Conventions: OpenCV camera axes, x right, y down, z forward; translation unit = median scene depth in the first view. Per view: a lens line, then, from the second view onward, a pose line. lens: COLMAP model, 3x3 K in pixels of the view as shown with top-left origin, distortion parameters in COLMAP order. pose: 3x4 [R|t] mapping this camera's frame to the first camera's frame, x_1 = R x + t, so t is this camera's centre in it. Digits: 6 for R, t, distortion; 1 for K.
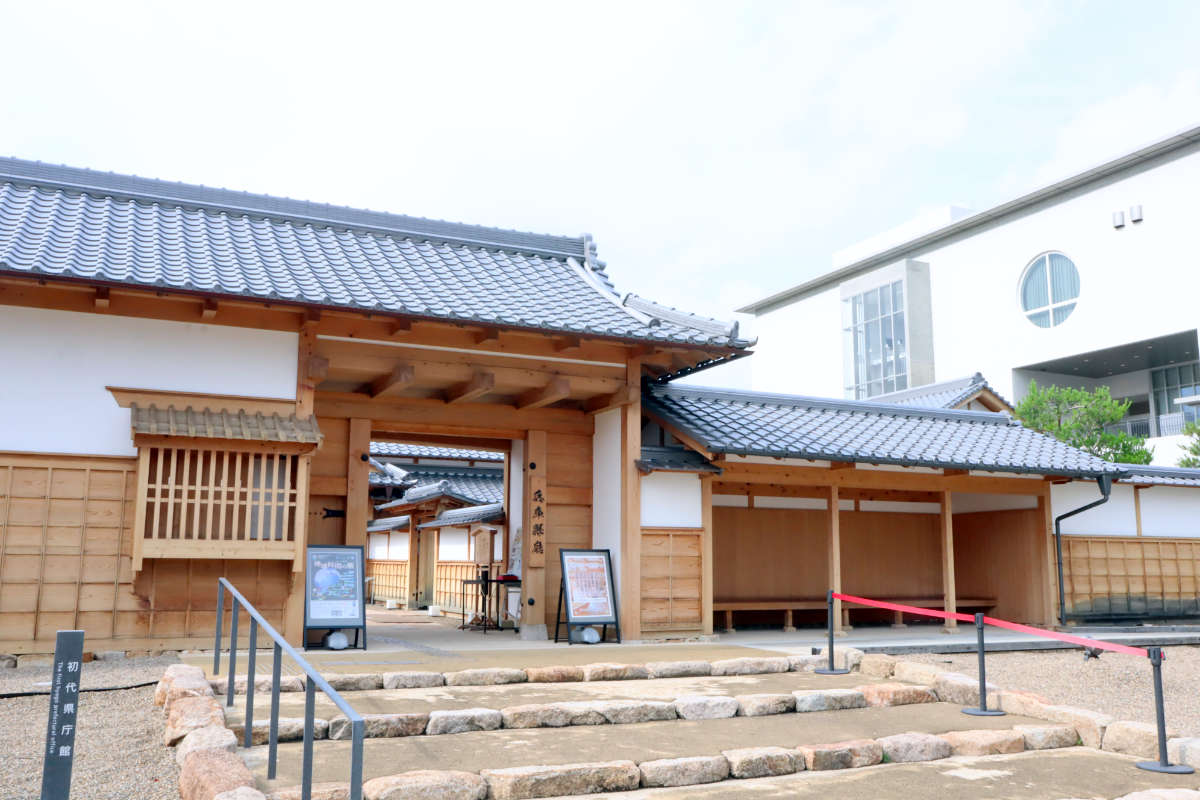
lens RADIAL K [[1067.6, 0, 600.0], [0, 1067.6, 400.0], [0, 0, 1]] dist [-0.028277, 0.013867]
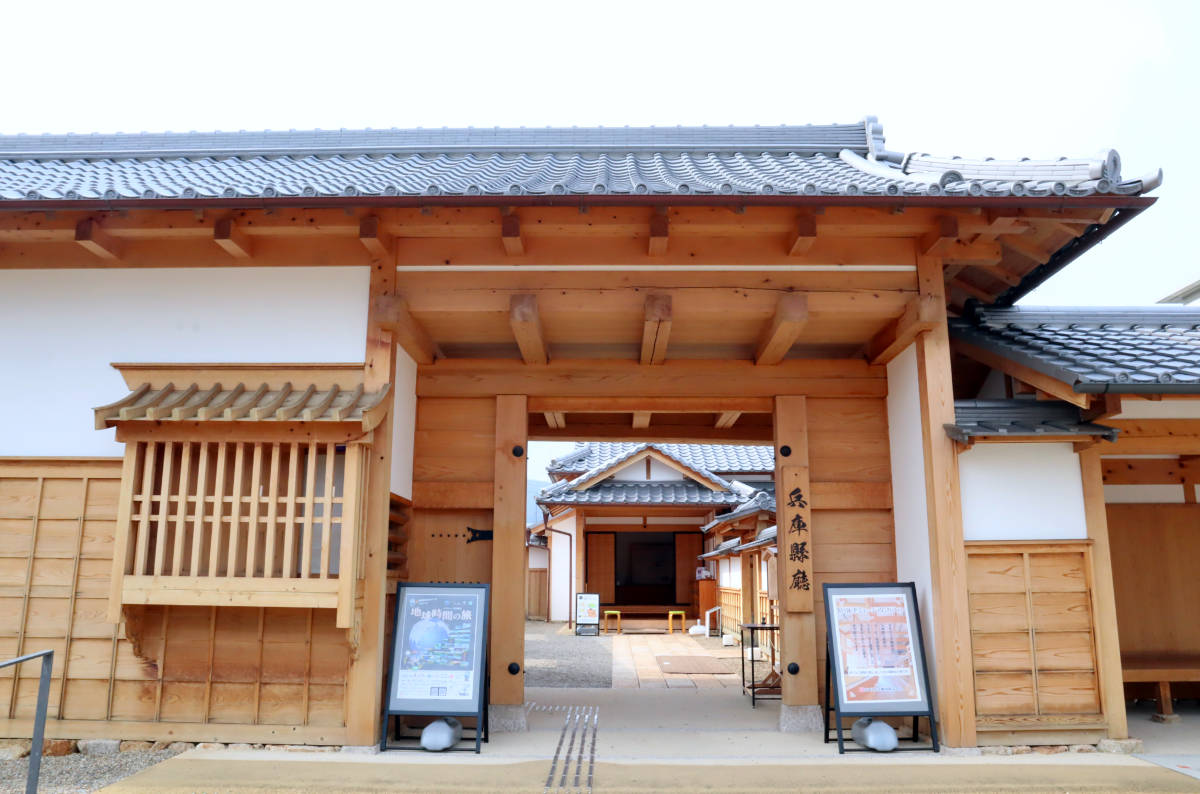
lens RADIAL K [[905.3, 0, 600.0], [0, 905.3, 397.0], [0, 0, 1]] dist [-0.118714, 0.098920]
pose [[0.895262, -0.094162, -0.435476, 0.077820], [0.072329, 0.995162, -0.066485, 0.060727], [0.439630, 0.028024, 0.897742, 0.498372]]
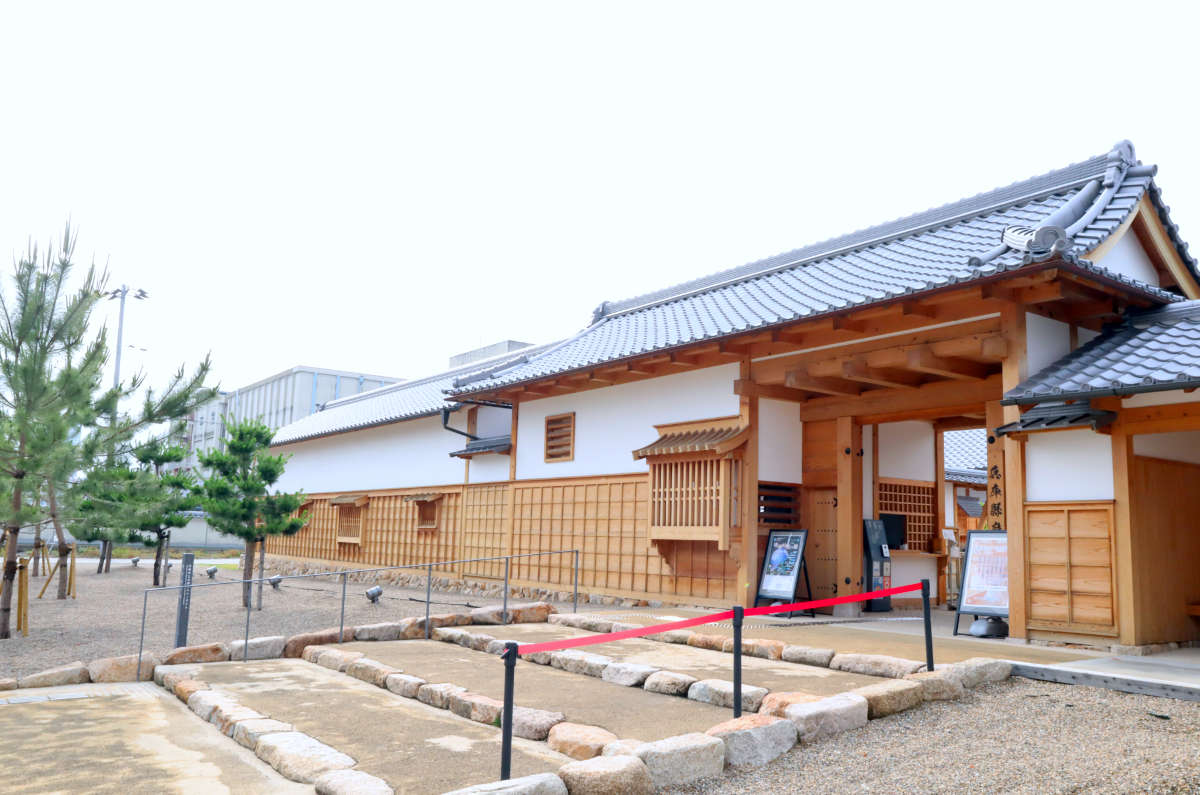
lens RADIAL K [[990.7, 0, 600.0], [0, 990.7, 397.5], [0, 0, 1]] dist [-0.051224, 0.006341]
pose [[0.162545, -0.142080, -0.976418, 0.743782], [0.129919, 0.984045, -0.121562, 0.089581], [0.978110, -0.107096, 0.178410, 0.558786]]
